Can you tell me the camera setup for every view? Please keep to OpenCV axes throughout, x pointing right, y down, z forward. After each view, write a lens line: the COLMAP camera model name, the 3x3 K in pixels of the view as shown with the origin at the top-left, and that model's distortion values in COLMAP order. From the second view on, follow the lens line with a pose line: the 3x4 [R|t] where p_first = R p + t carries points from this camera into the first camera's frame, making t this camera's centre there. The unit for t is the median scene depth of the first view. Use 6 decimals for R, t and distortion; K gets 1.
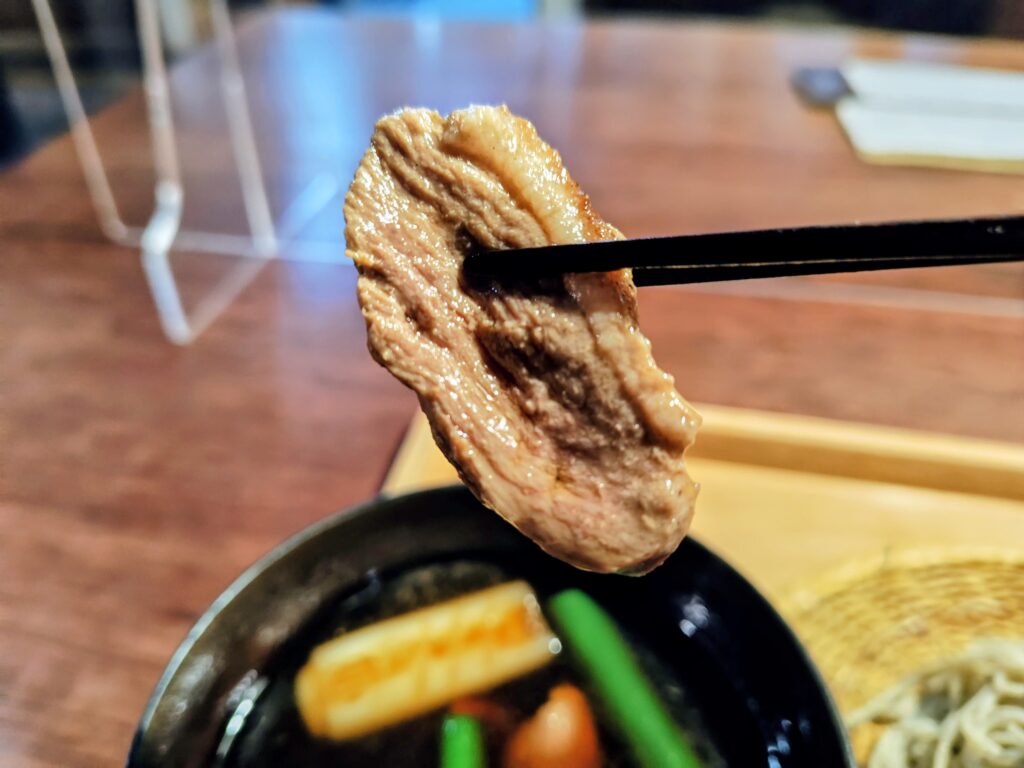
lens RADIAL K [[751.1, 0, 512.0], [0, 751.1, 384.0], [0, 0, 1]] dist [0.035543, -0.066672]
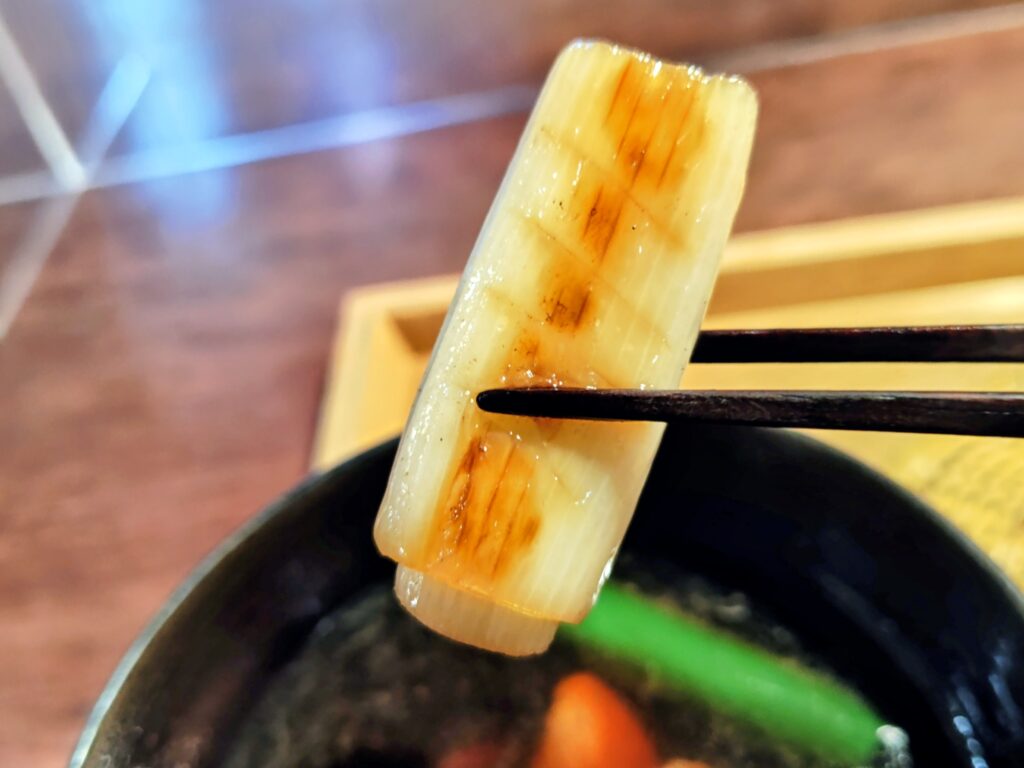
lens RADIAL K [[751.1, 0, 512.0], [0, 751.1, 384.0], [0, 0, 1]] dist [0.035543, -0.066672]
pose [[0.967140, -0.254036, 0.010261, 0.021348], [0.250318, 0.958496, 0.136477, 0.012942], [-0.044506, -0.129424, 0.990590, 0.287107]]
